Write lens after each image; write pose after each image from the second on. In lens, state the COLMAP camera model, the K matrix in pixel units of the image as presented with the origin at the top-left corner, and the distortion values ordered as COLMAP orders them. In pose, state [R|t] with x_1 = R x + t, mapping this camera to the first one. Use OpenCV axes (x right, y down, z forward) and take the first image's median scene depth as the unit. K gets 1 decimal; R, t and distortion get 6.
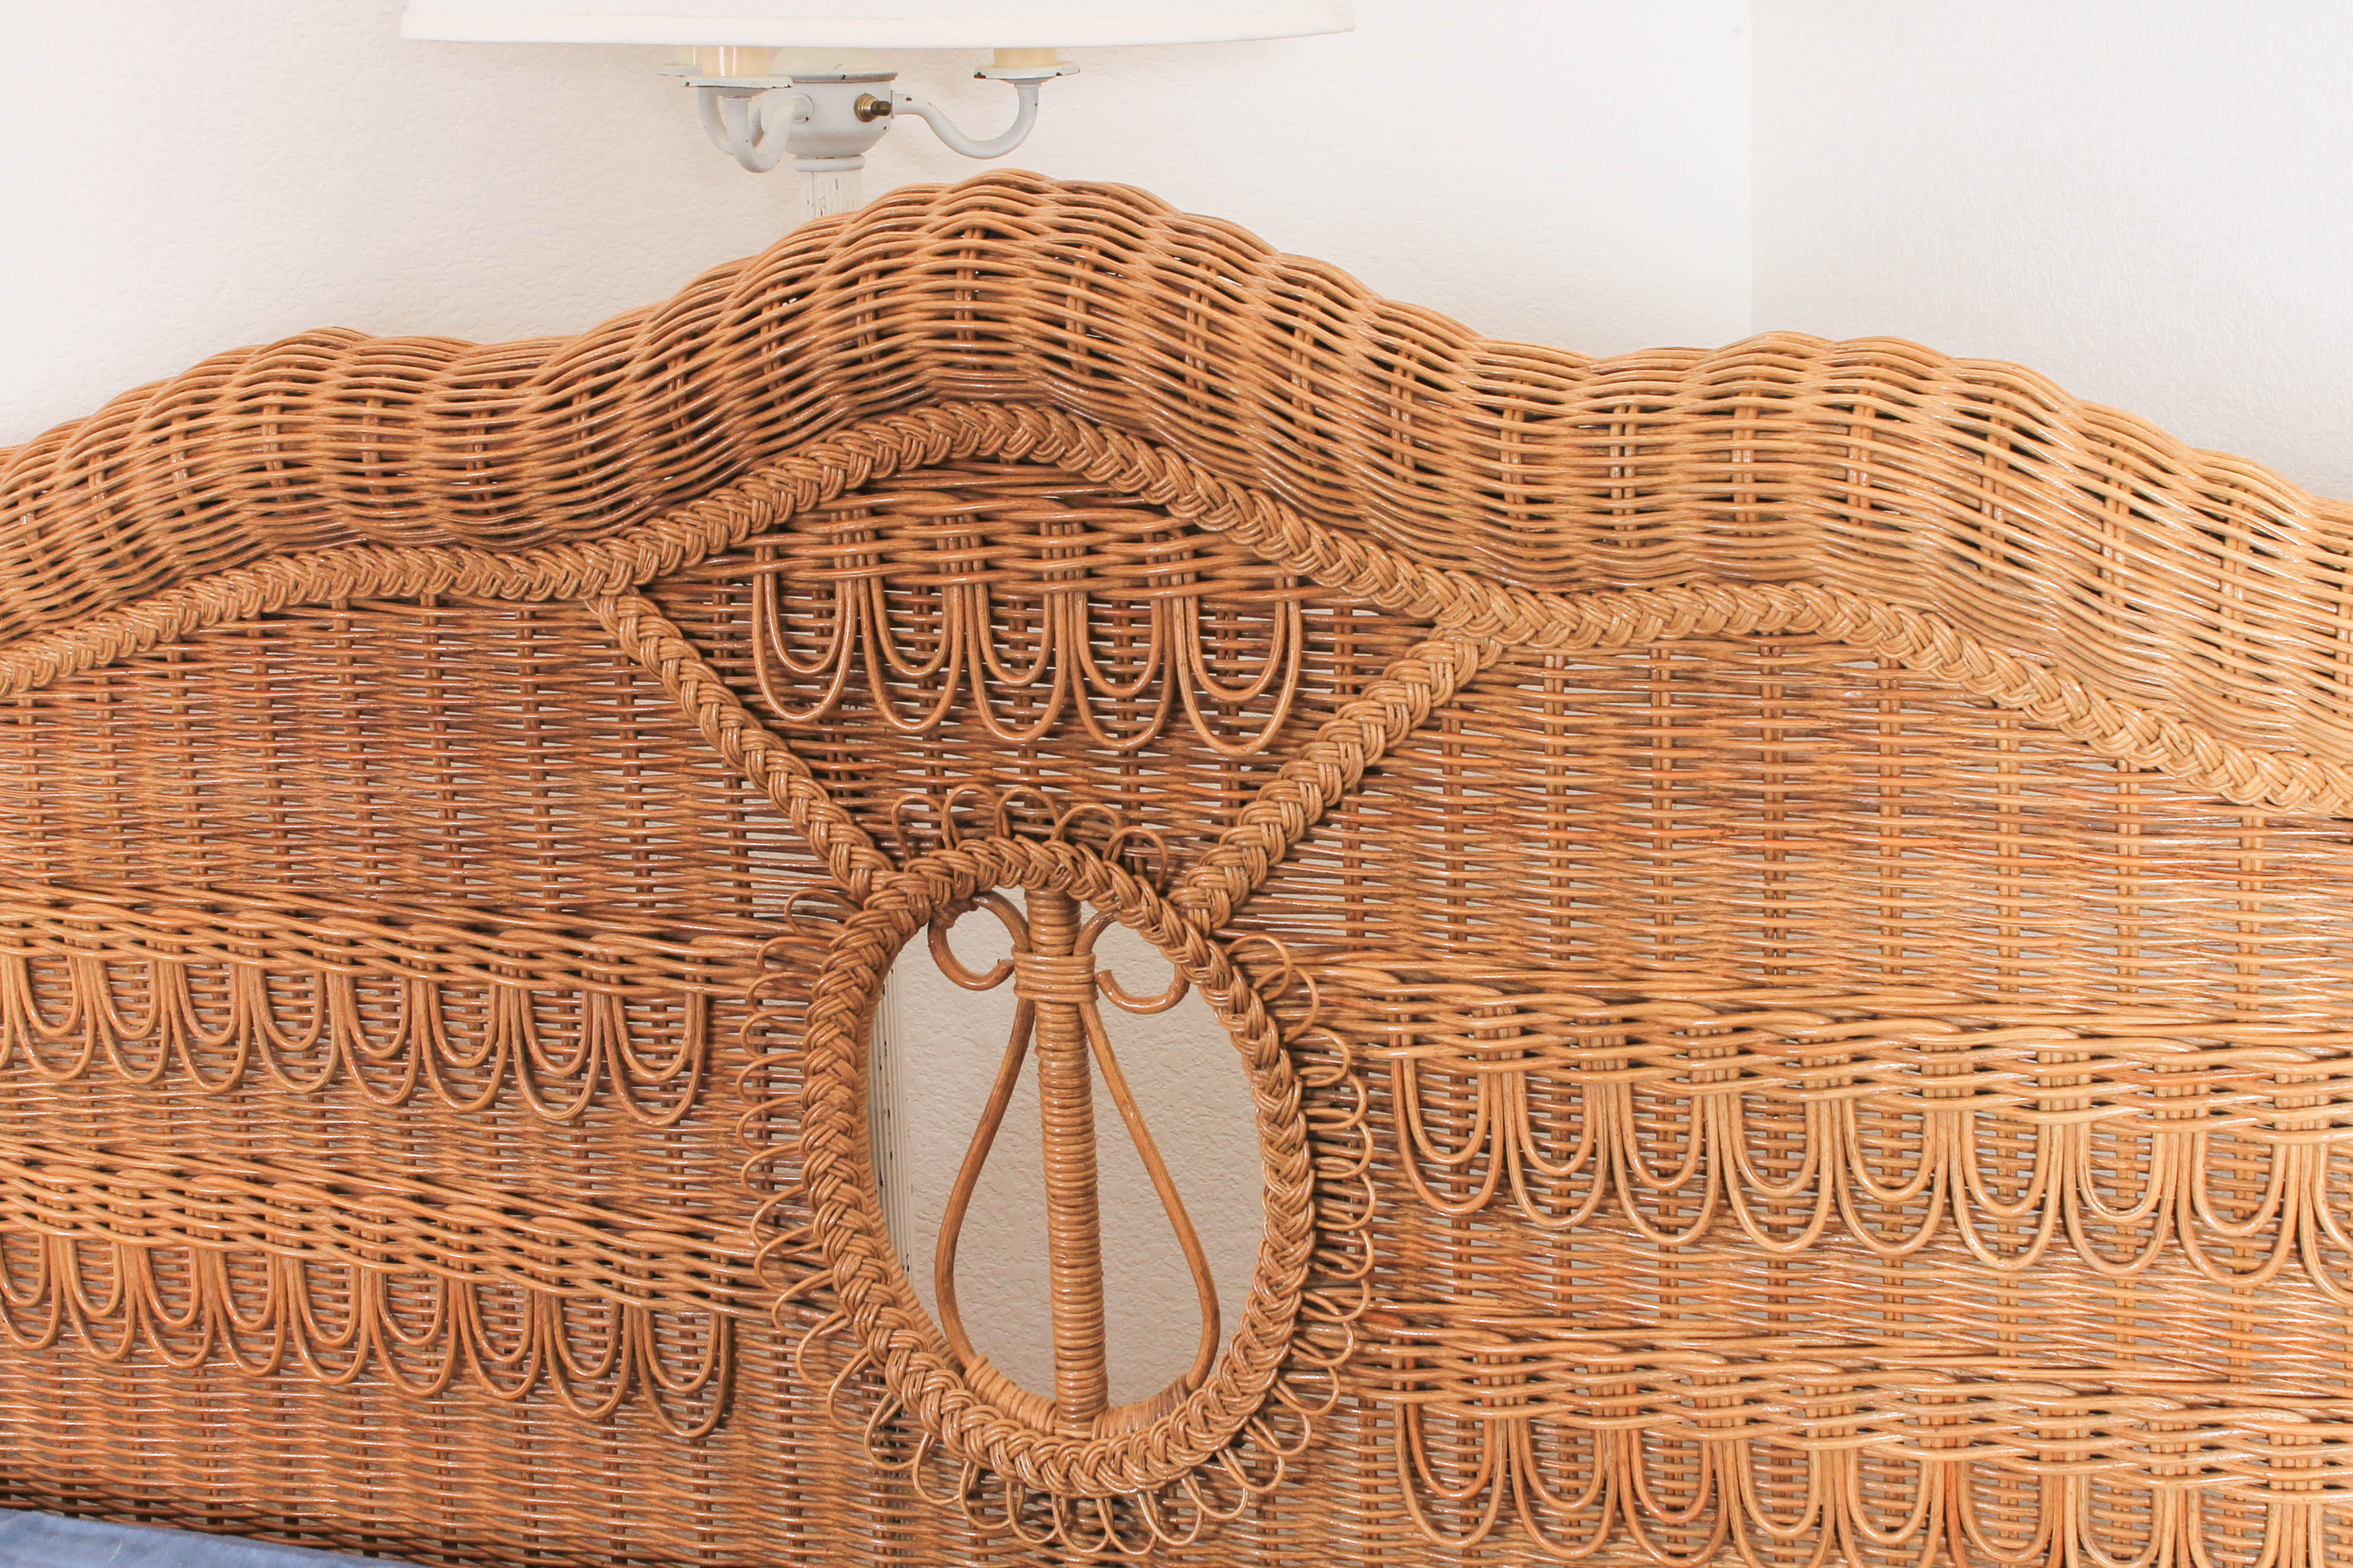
lens RADIAL K [[3682.8, 0, 1186.0], [0, 3682.8, 804.3], [0, 0, 1]] dist [-0.029577, 0.000000]
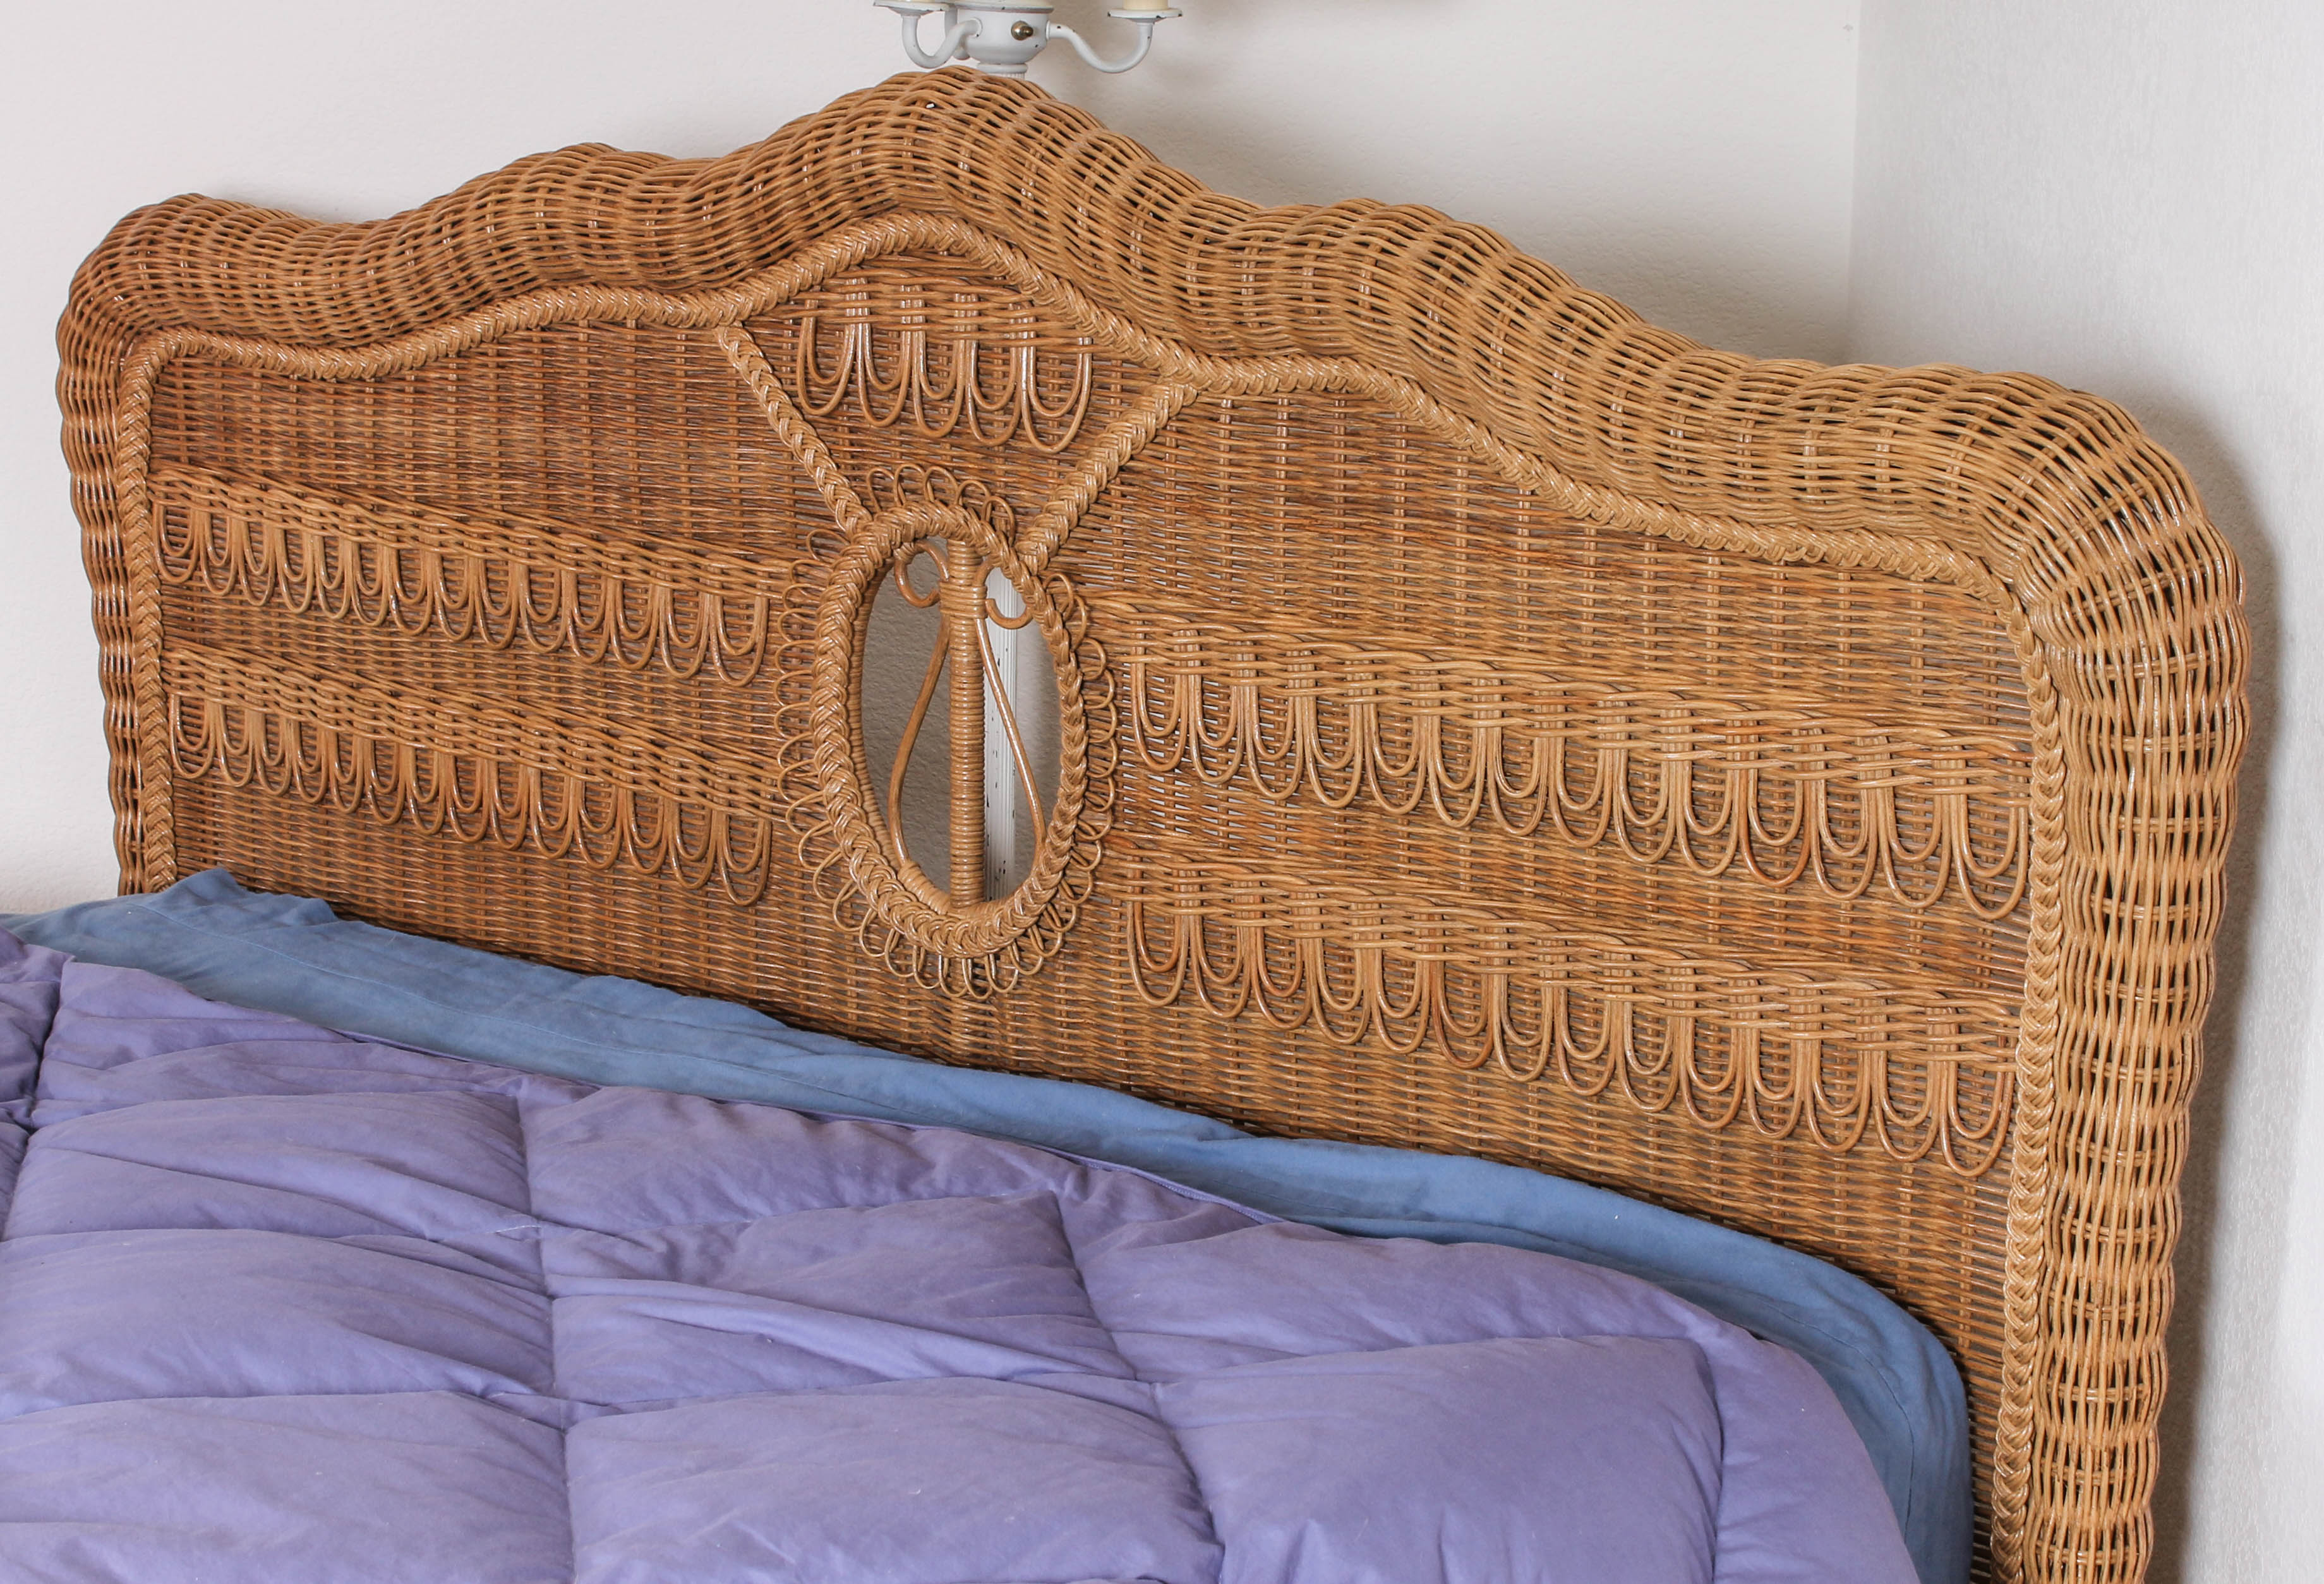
lens RADIAL K [[4363.3, 0, 1152.5], [0, 4363.3, 797.5], [0, 0, 1]] dist [0.017411, 0.000000]
pose [[0.948900, 0.117718, -0.292800, 0.576990], [-0.125751, 0.992024, -0.008693, 0.133621], [0.289442, 0.045069, 0.956134, -0.693194]]
